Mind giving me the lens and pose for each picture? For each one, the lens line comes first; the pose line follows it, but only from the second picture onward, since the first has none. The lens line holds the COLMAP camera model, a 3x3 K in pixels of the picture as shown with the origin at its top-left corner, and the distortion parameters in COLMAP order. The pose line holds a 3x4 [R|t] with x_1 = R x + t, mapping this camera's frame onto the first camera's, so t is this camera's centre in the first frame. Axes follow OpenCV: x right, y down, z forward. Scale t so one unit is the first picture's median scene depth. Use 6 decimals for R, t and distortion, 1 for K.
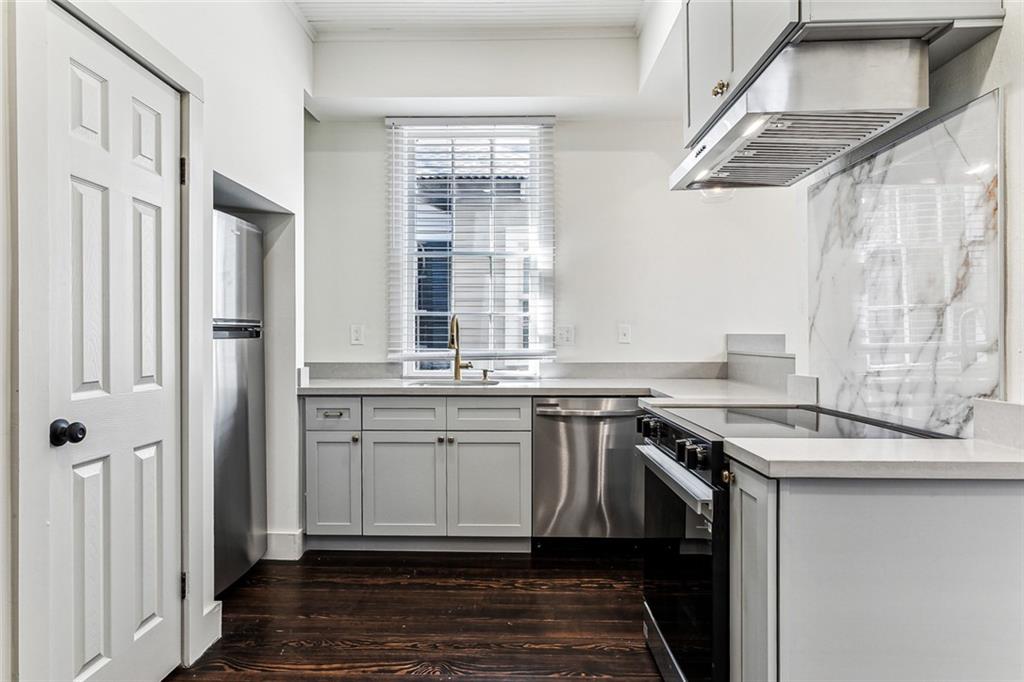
lens RADIAL K [[576.0, 0, 510.9], [0, 576.0, 339.0], [0, 0, 1]] dist [-0.000180, 0.000399]
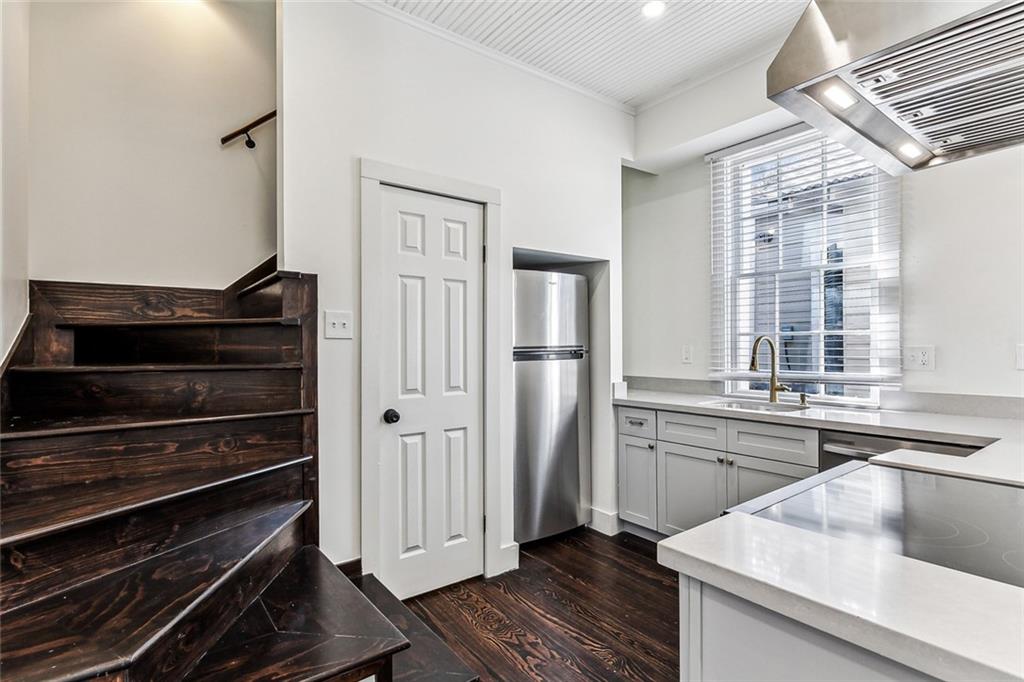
lens RADIAL K [[499.5, 0, 511.9], [0, 499.5, 341.5], [0, 0, 1]] dist [0.004879, 0.004428]
pose [[0.619480, -0.010824, -0.784938, 0.350850], [0.003996, 0.999935, -0.010635, -0.028758], [0.785002, 0.003451, 0.619483, 0.152583]]
